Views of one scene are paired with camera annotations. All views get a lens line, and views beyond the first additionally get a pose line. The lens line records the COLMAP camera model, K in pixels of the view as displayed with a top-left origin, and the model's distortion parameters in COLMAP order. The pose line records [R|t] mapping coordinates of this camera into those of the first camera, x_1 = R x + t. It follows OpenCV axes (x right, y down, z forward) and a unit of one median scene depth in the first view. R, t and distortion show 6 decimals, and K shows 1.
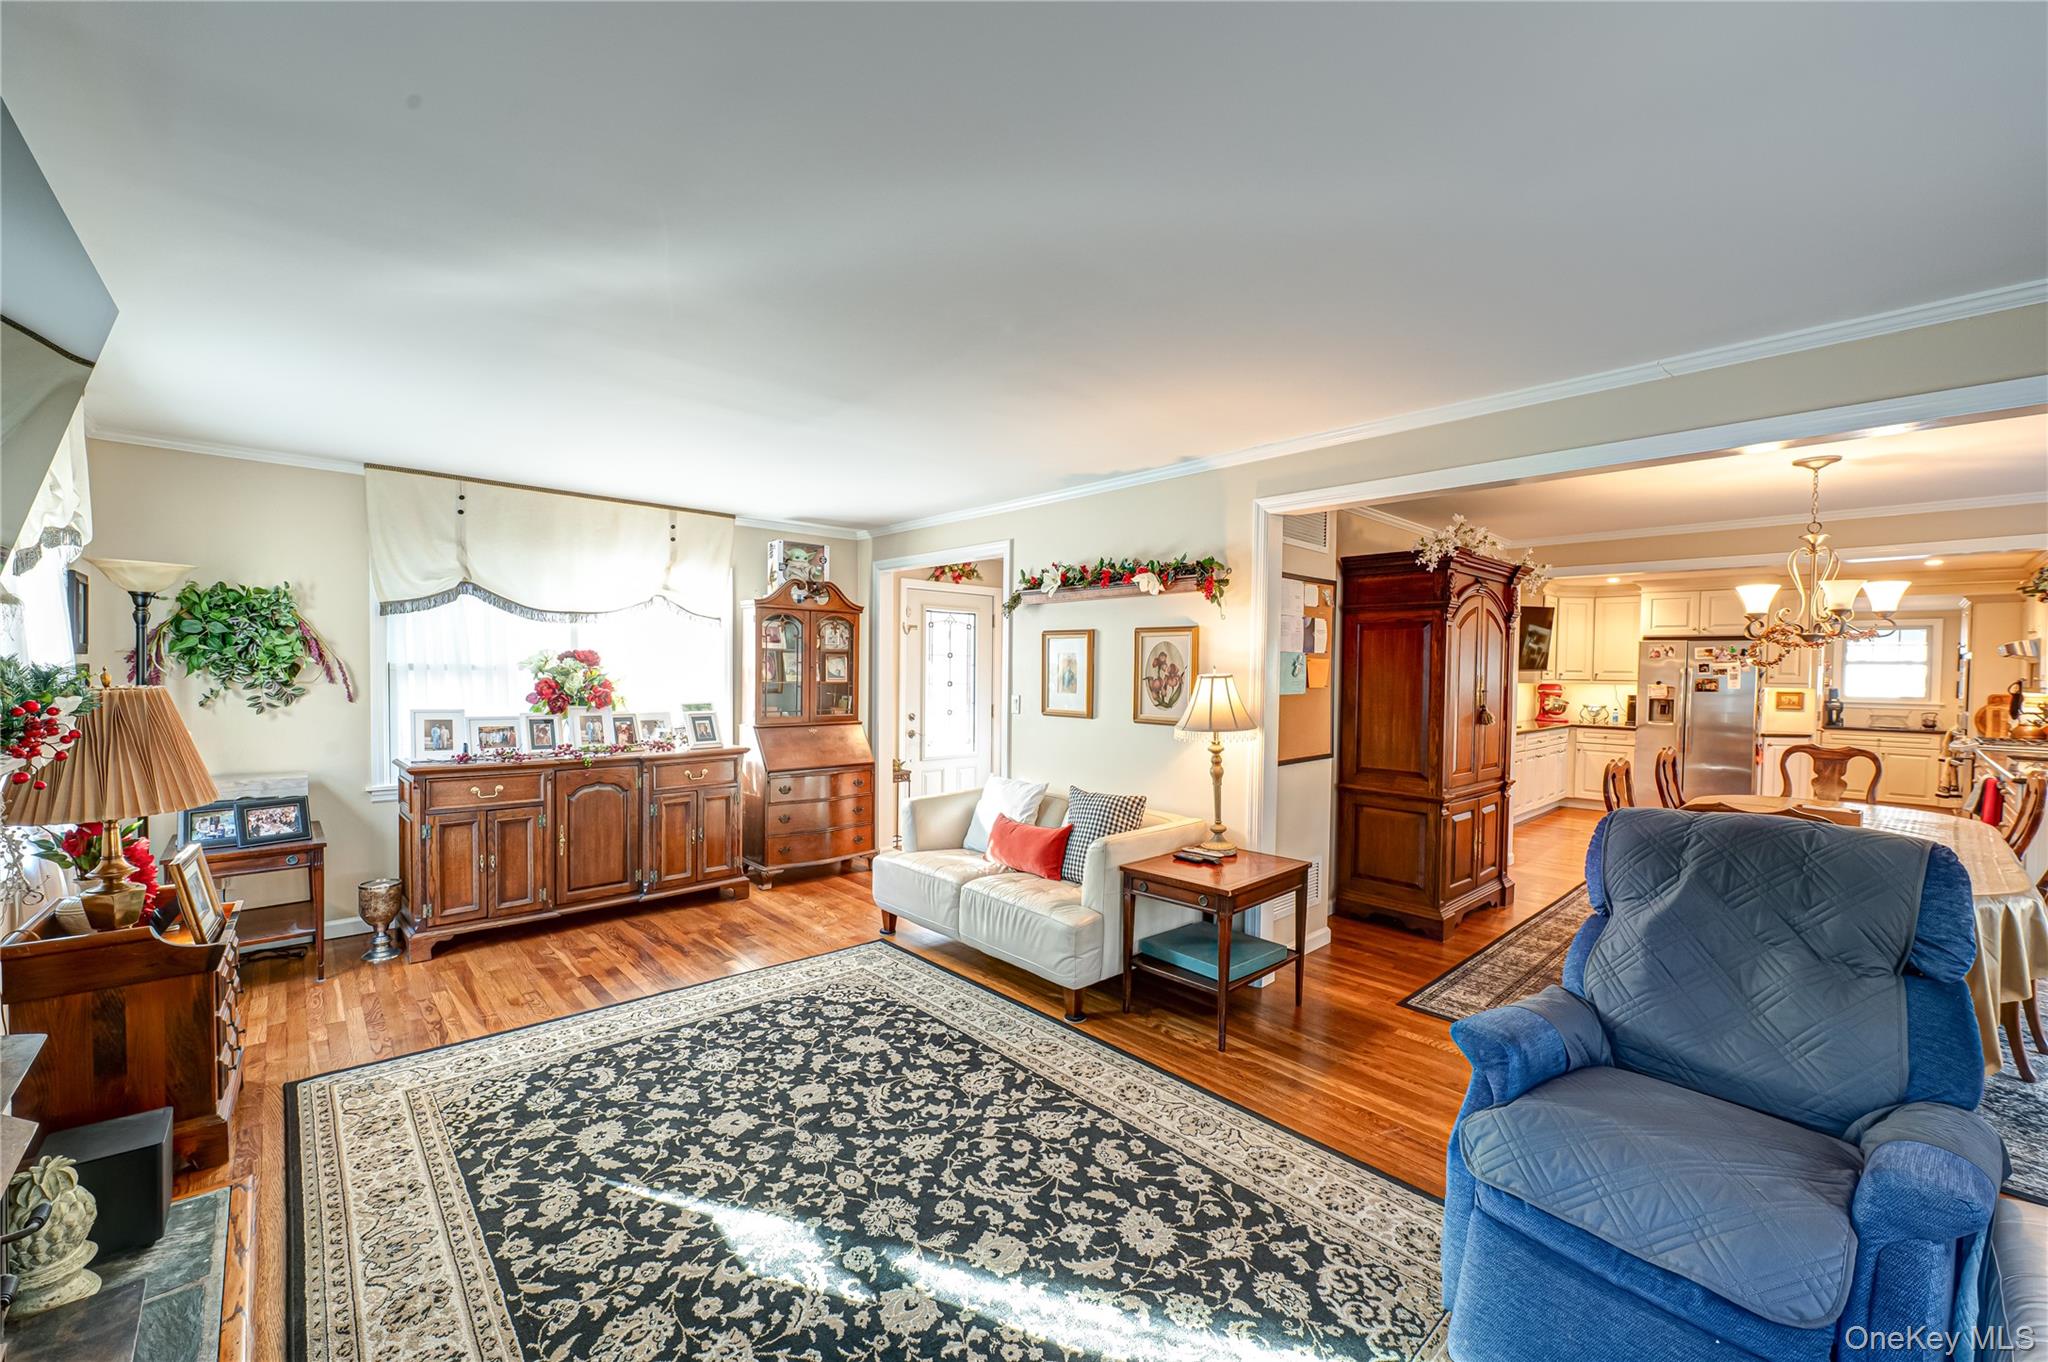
lens RADIAL K [[806.6, 0, 1027.8], [0, 806.6, 689.6], [0, 0, 1]] dist [-0.006403, -0.001468]
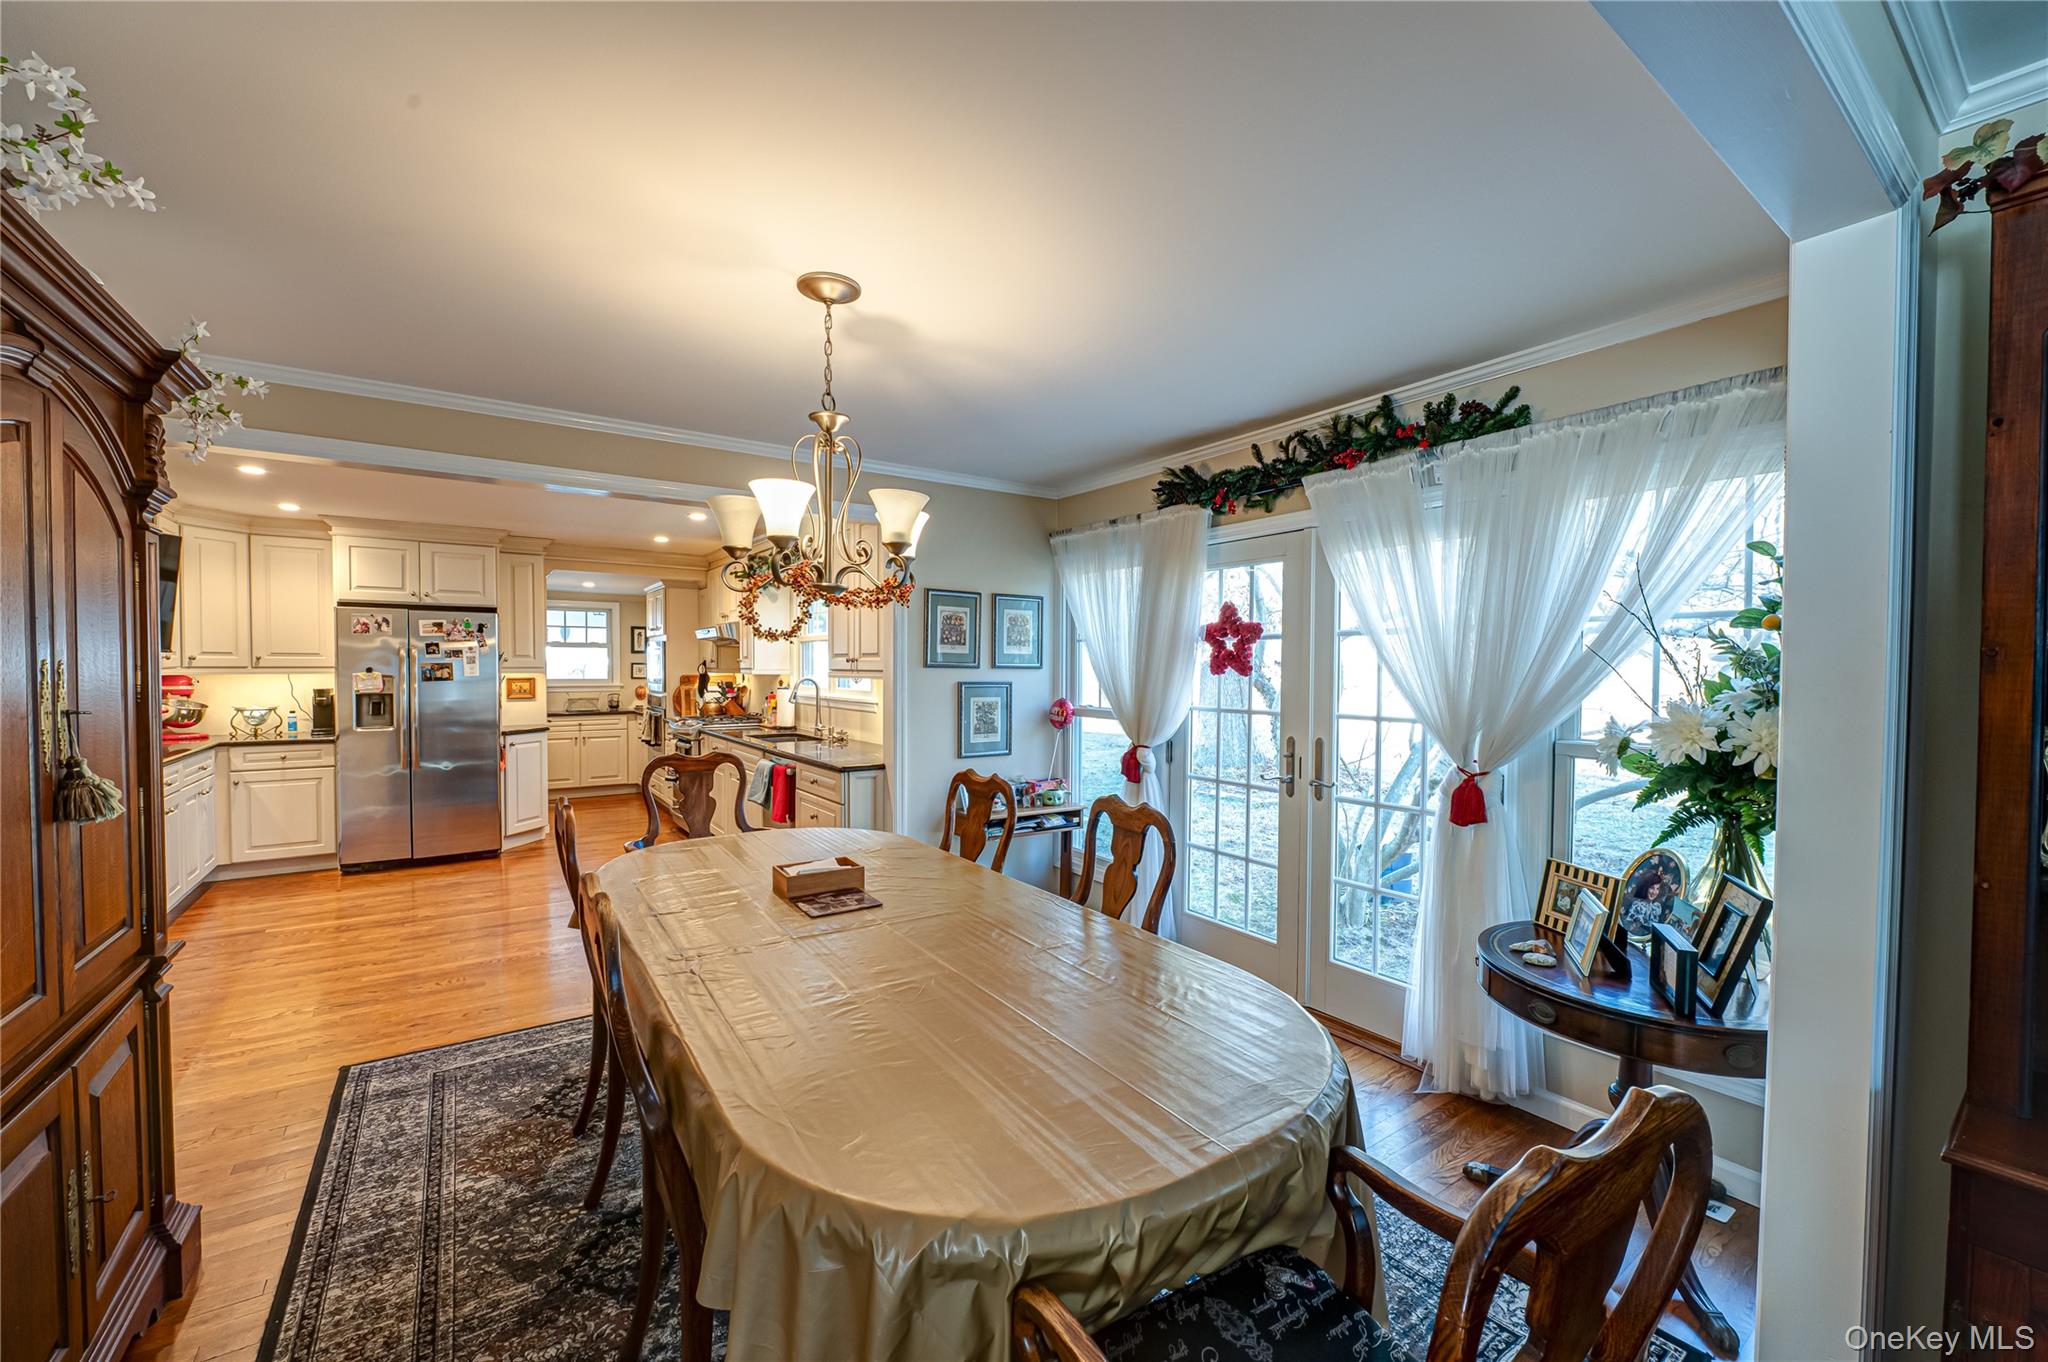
lens RADIAL K [[806.6, 0, 1032.3], [0, 806.6, 687.8], [0, 0, 1]] dist [-0.006403, -0.001468]
pose [[0.133623, -0.041368, 0.990168, 0.473835], [0.023328, 0.998983, 0.038589, -0.016545], [-0.990758, 0.017942, 0.134452, 0.891352]]
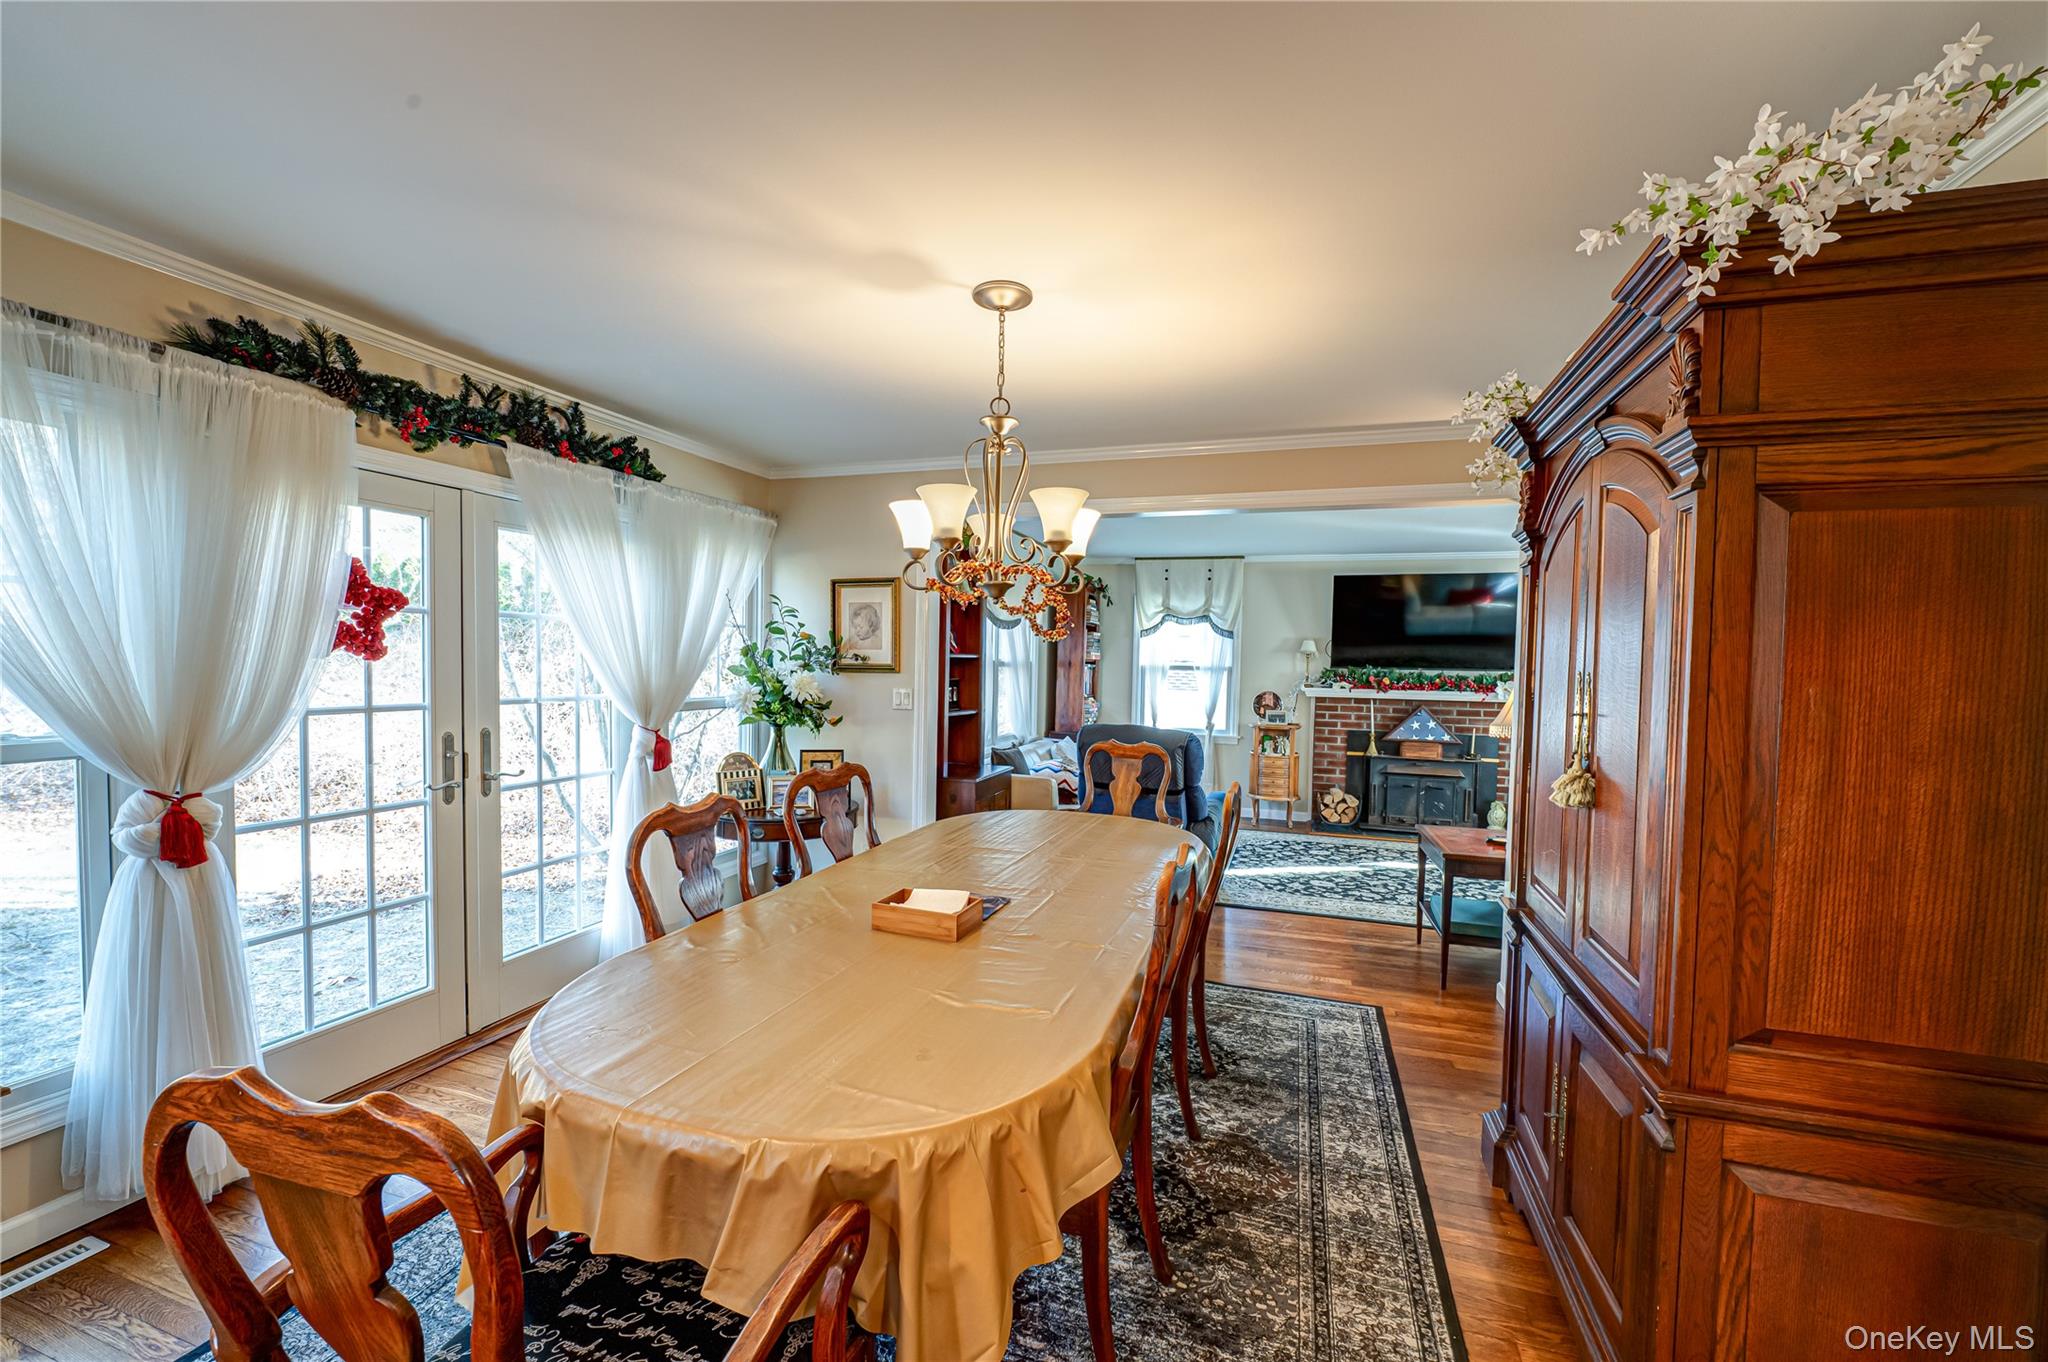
lens RADIAL K [[806.6, 0, 1032.1], [0, 806.6, 688.1], [0, 0, 1]] dist [-0.006403, -0.001468]
pose [[-0.873665, -0.015582, -0.486278, 1.443018], [-0.045646, 0.997704, 0.050039, -0.026118], [0.484382, 0.065914, -0.872370, 1.787258]]
